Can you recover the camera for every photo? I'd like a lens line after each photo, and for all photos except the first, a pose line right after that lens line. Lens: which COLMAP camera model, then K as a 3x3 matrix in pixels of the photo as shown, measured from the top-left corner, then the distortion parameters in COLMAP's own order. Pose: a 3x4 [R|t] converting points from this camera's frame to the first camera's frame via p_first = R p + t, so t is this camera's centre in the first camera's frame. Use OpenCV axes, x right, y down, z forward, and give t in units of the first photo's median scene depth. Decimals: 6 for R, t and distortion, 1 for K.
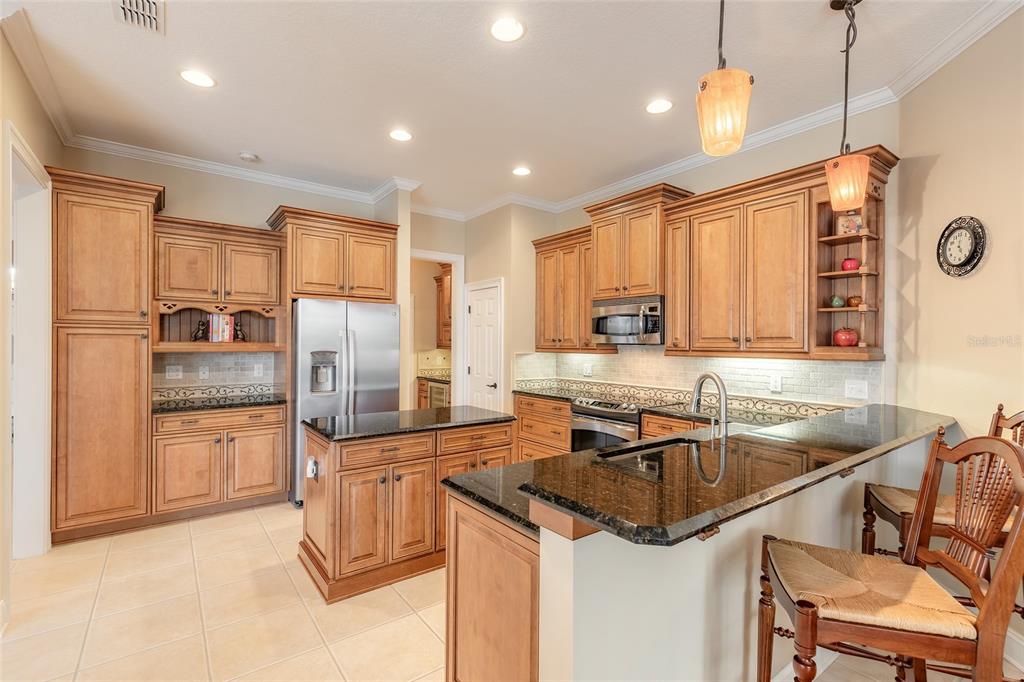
lens RADIAL K [[462.4, 0, 510.0], [0, 462.4, 344.7], [0, 0, 1]] dist [0.008472, -0.000822]
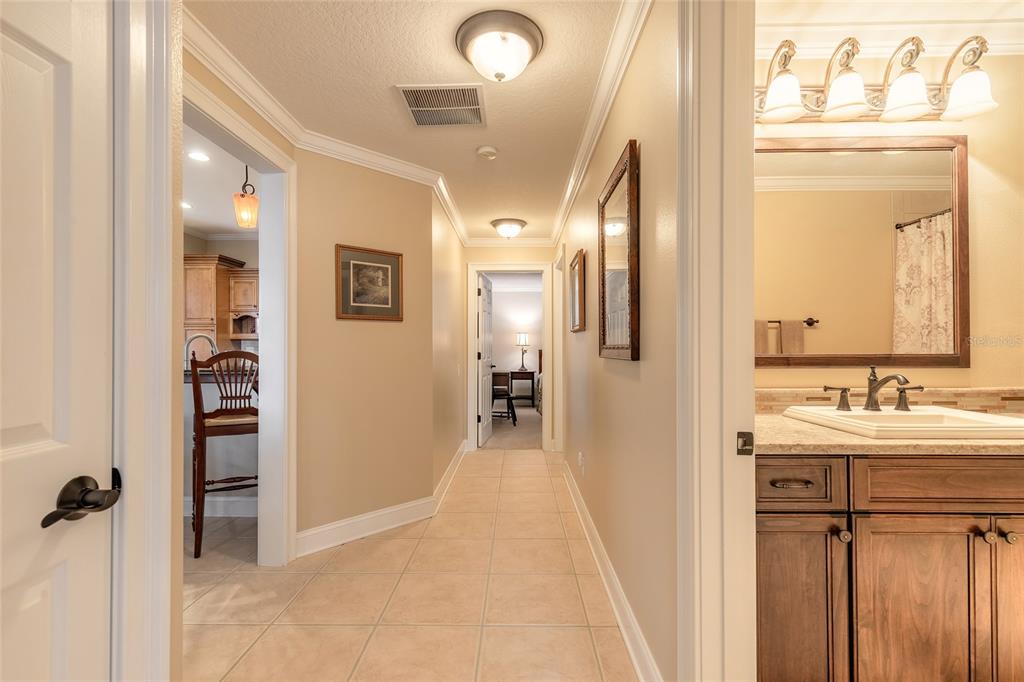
lens RADIAL K [[467.6, 0, 508.5], [0, 467.6, 345.7], [0, 0, 1]] dist [-0.000483, -0.000594]
pose [[0.789566, -0.010733, -0.613572, 1.289180], [0.005501, 0.999931, -0.010414, 0.067693], [0.613641, 0.004847, 0.789570, 0.168333]]
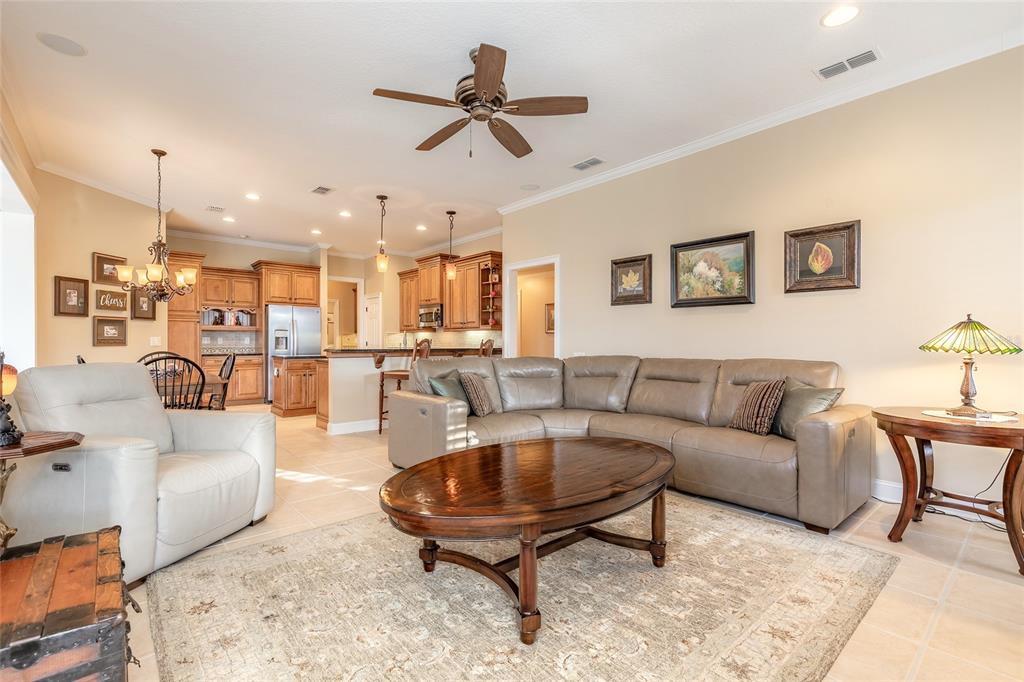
lens RADIAL K [[462.4, 0, 510.0], [0, 462.4, 344.7], [0, 0, 1]] dist [0.008472, -0.000822]
pose [[0.997427, -0.004085, 0.071575, 0.491968], [0.003672, 0.999976, 0.005901, 0.074959], [-0.071597, -0.005623, 0.997418, -1.194761]]
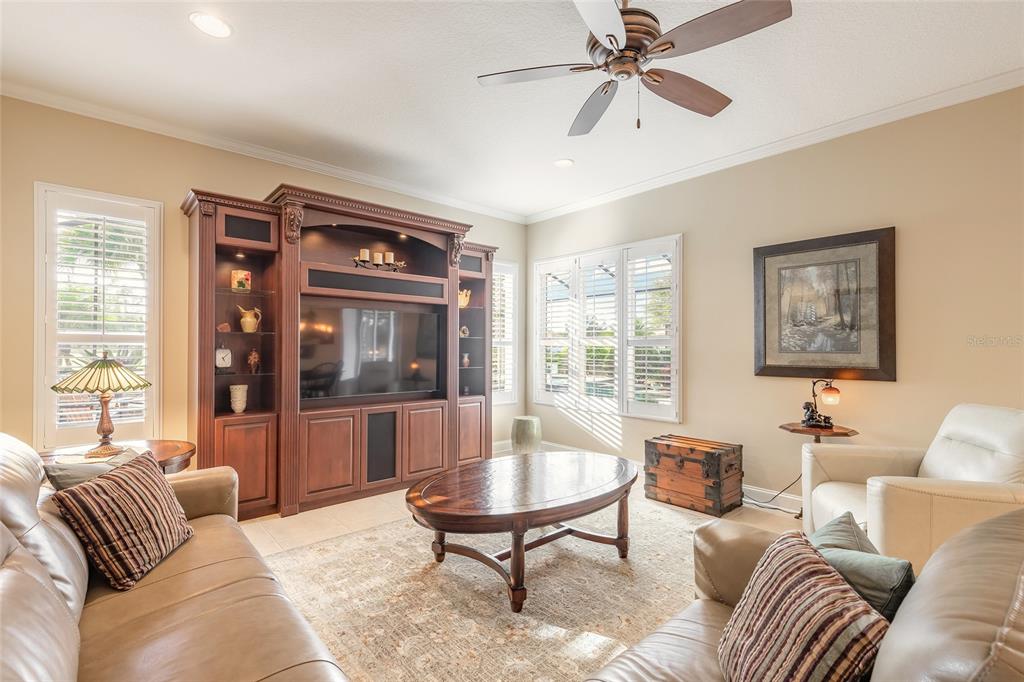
lens RADIAL K [[462.4, 0, 510.0], [0, 462.4, 344.7], [0, 0, 1]] dist [0.008472, -0.000822]
pose [[-0.996302, -0.010521, -0.085269, 0.682250], [-0.010244, 0.999941, -0.003686, 0.023882], [0.085303, -0.002798, -0.996351, 0.137569]]
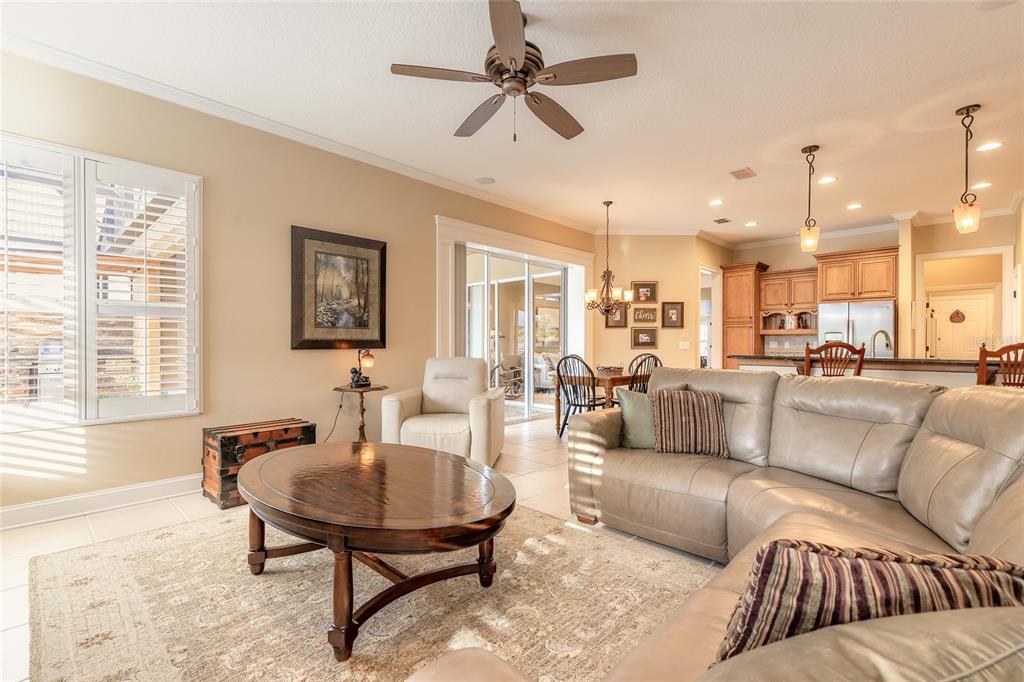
lens RADIAL K [[462.4, 0, 510.0], [0, 462.4, 344.7], [0, 0, 1]] dist [0.008472, -0.000822]
pose [[0.163546, -0.002929, -0.986531, 1.182329], [-0.003125, 0.999989, -0.003487, 0.074528], [0.986531, 0.003653, 0.163535, -0.526529]]
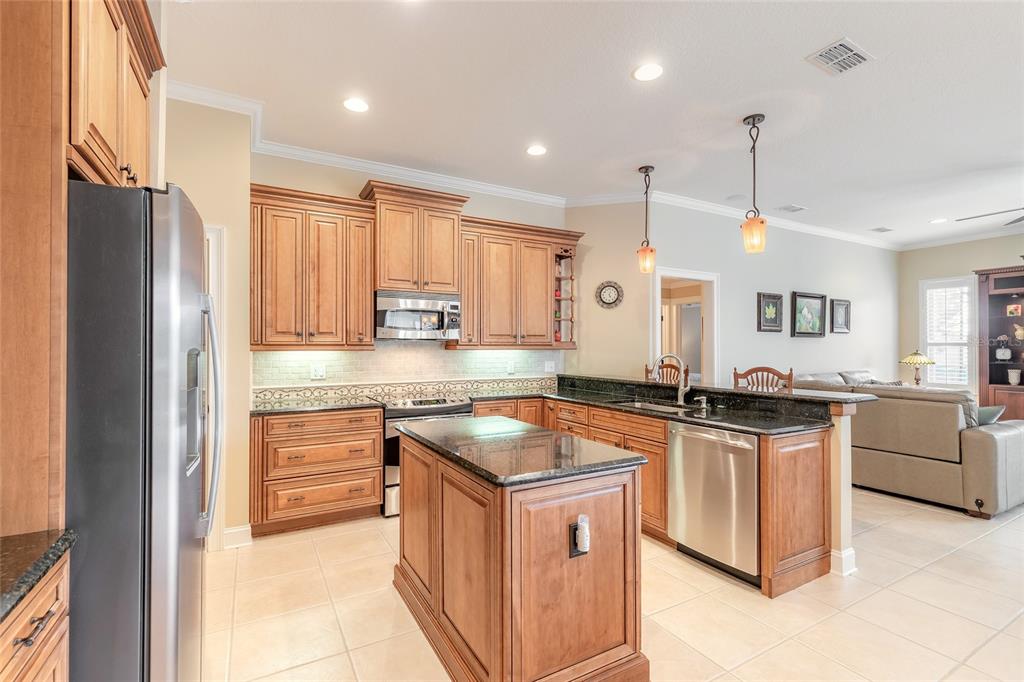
lens RADIAL K [[462.4, 0, 510.0], [0, 462.4, 344.7], [0, 0, 1]] dist [0.008472, -0.000822]
pose [[0.131128, -0.000397, 0.991365, -0.752612], [0.003711, 0.999993, -0.000091, 0.011669], [-0.991358, 0.003691, 0.131129, 0.729447]]
